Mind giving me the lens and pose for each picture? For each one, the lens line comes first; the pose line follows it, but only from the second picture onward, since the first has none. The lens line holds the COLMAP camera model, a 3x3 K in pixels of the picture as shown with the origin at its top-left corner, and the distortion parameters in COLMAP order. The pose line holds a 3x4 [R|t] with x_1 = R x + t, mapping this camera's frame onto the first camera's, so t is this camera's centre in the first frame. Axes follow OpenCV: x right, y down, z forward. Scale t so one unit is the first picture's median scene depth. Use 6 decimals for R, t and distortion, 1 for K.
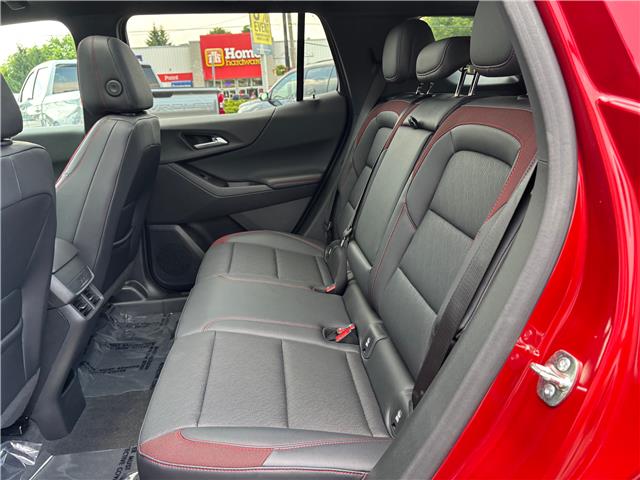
lens RADIAL K [[485.5, 0, 320.0], [0, 485.5, 240.0], [0, 0, 1]] dist [0.016901, -0.008724]
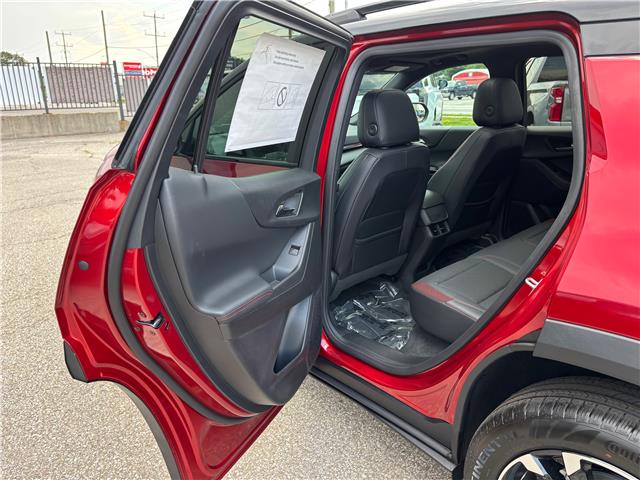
lens RADIAL K [[477.6, 0, 321.0], [0, 477.6, 247.4], [0, 0, 1]] dist [0.060069, -0.068001]
pose [[0.594022, 0.274302, -0.756239, 0.670893], [-0.226487, 0.959070, 0.169968, -0.015089], [0.771908, 0.070314, 0.631834, -0.502829]]
